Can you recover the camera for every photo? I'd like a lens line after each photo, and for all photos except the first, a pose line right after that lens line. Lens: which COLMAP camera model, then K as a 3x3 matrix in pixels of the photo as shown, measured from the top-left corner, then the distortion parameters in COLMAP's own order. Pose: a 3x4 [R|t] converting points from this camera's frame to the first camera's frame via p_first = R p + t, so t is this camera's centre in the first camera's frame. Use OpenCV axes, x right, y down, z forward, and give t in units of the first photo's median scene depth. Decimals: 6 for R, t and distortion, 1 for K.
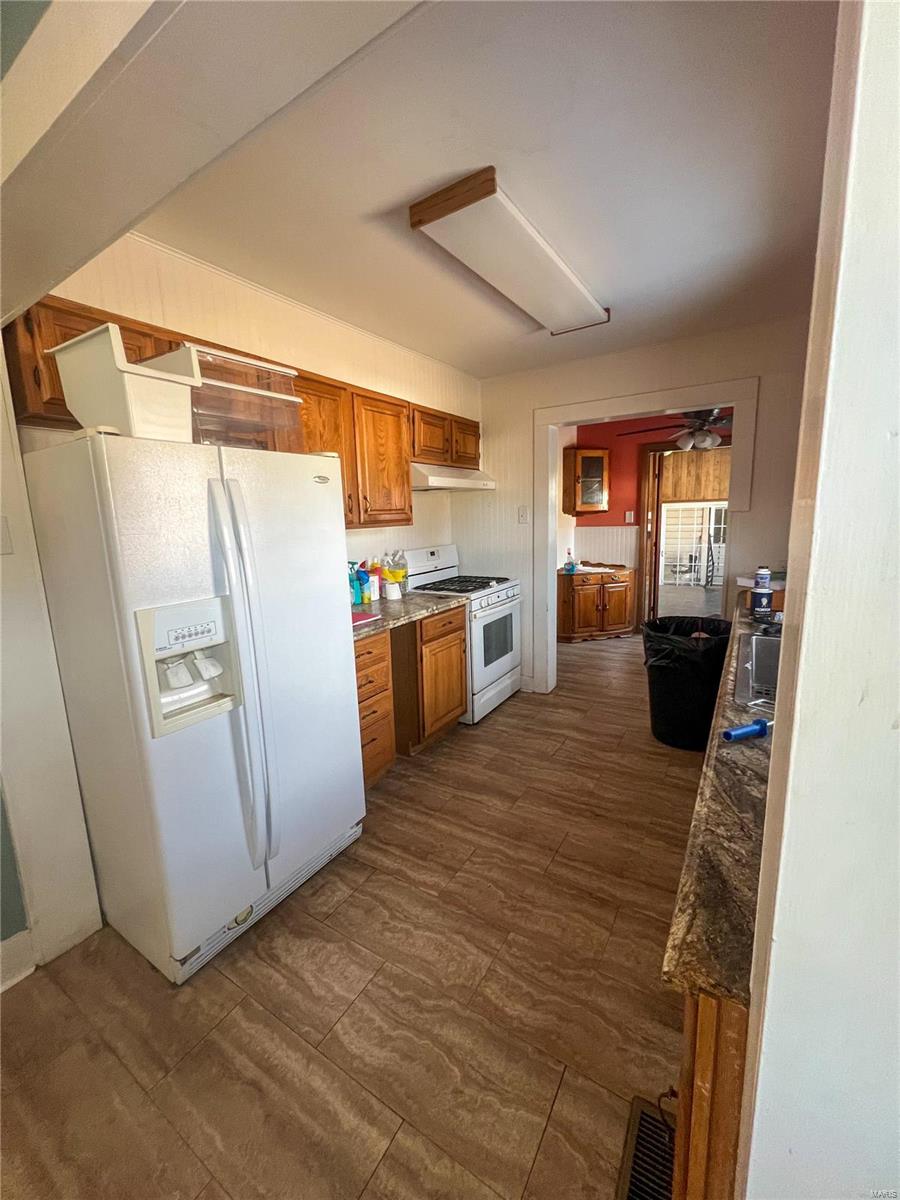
lens RADIAL K [[482.4, 0, 452.6], [0, 482.4, 601.2], [0, 0, 1]] dist [-0.002624, -0.000184]
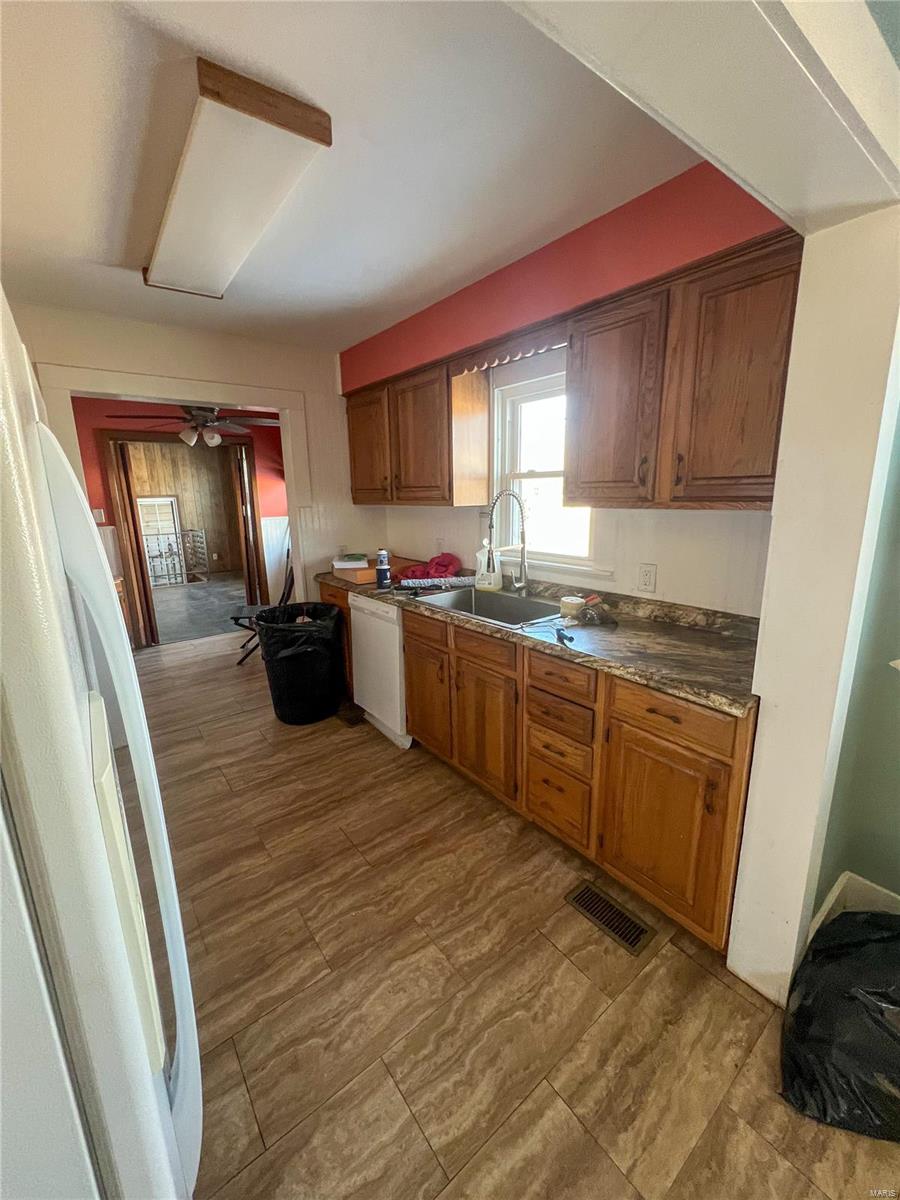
lens RADIAL K [[482.2, 0, 456.4], [0, 482.2, 599.1], [0, 0, 1]] dist [-0.007207, 0.001449]
pose [[0.335469, -0.176383, 0.925391, -0.681259], [0.176783, 0.976651, 0.122067, -0.081185], [-0.925315, 0.122644, 0.358818, 0.478140]]
